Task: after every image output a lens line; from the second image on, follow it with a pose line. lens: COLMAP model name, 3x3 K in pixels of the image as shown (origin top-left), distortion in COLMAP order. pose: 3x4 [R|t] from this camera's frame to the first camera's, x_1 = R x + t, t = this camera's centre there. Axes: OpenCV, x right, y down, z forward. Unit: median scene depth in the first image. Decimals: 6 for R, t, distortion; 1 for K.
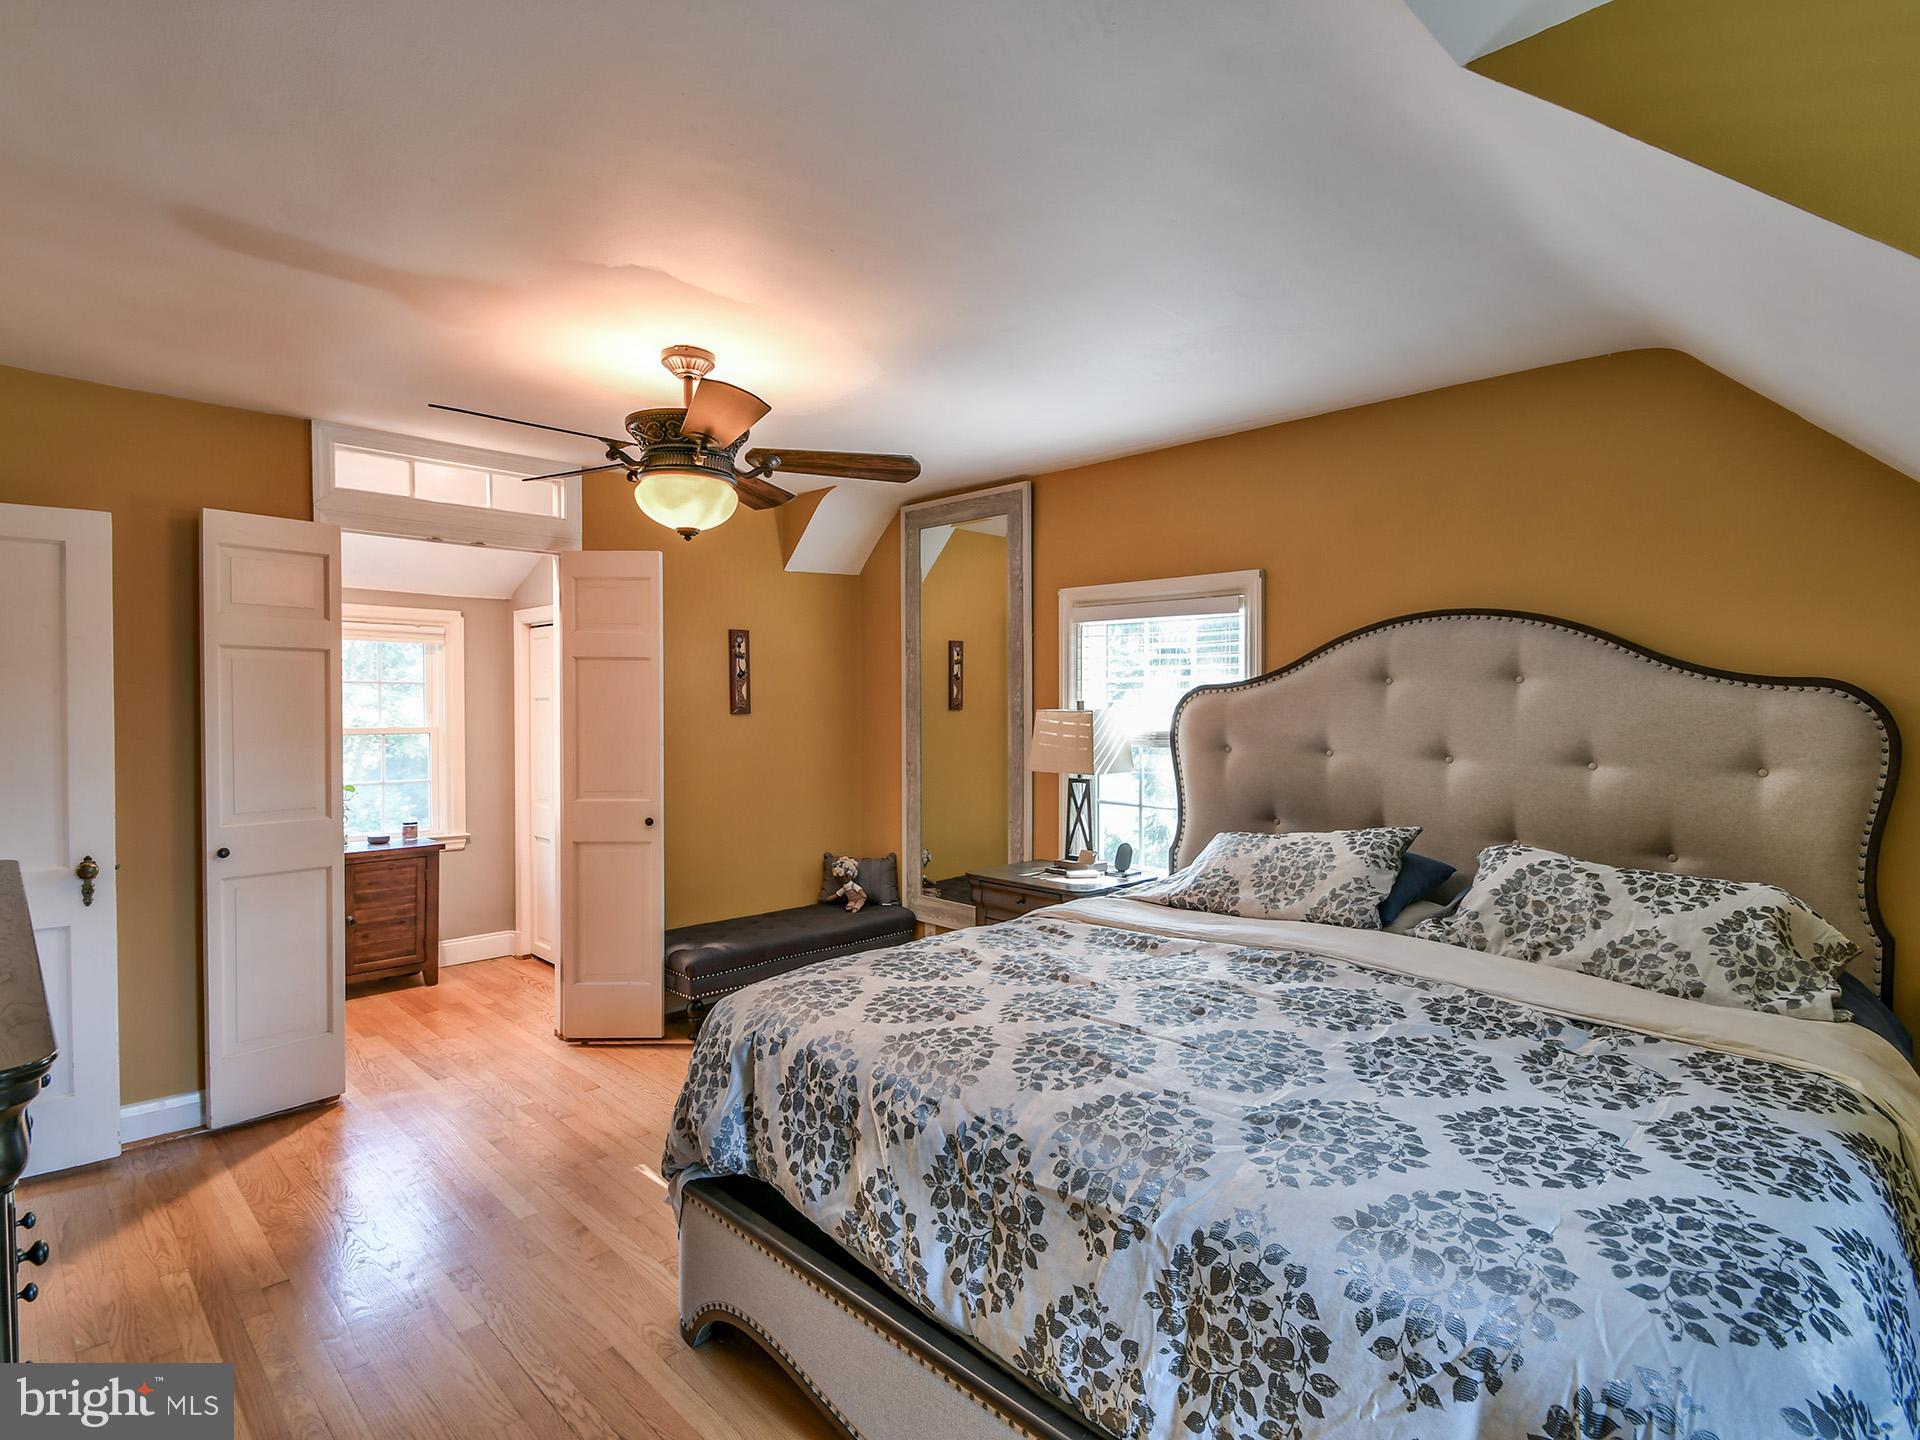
lens RADIAL K [[997.0, 0, 953.5], [0, 997.0, 711.4], [0, 0, 1]] dist [0.002758, 0.000494]
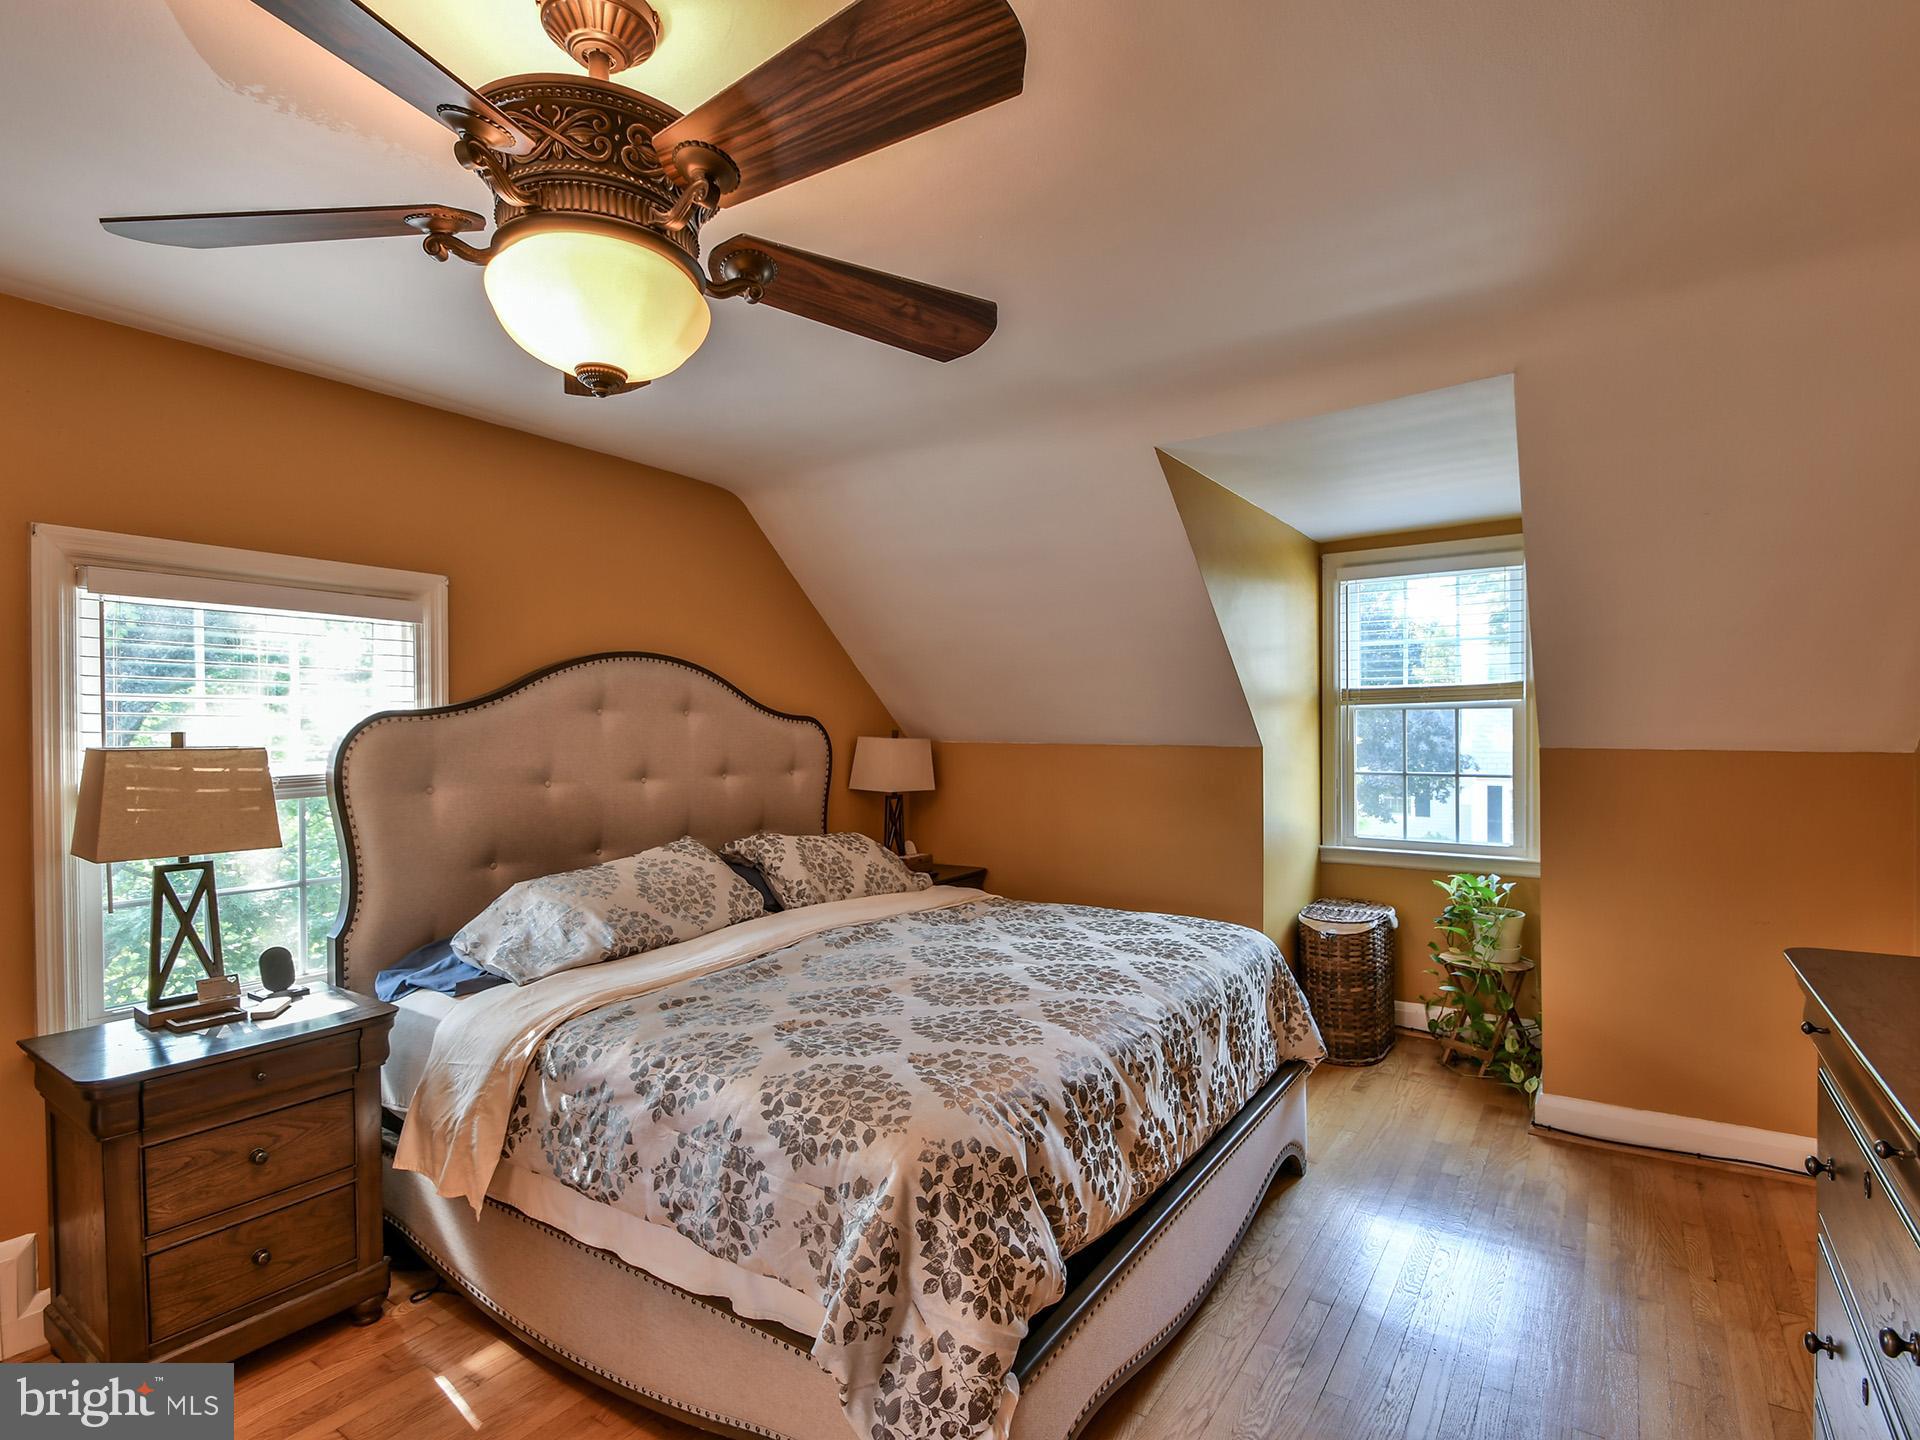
lens RADIAL K [[997.0, 0, 953.5], [0, 997.0, 711.4], [0, 0, 1]] dist [0.002758, 0.000494]
pose [[-0.212737, 0.016949, 0.976962, -0.622286], [0.014015, 0.999800, -0.014293, -0.008942], [-0.977009, 0.010652, -0.212932, 0.762701]]
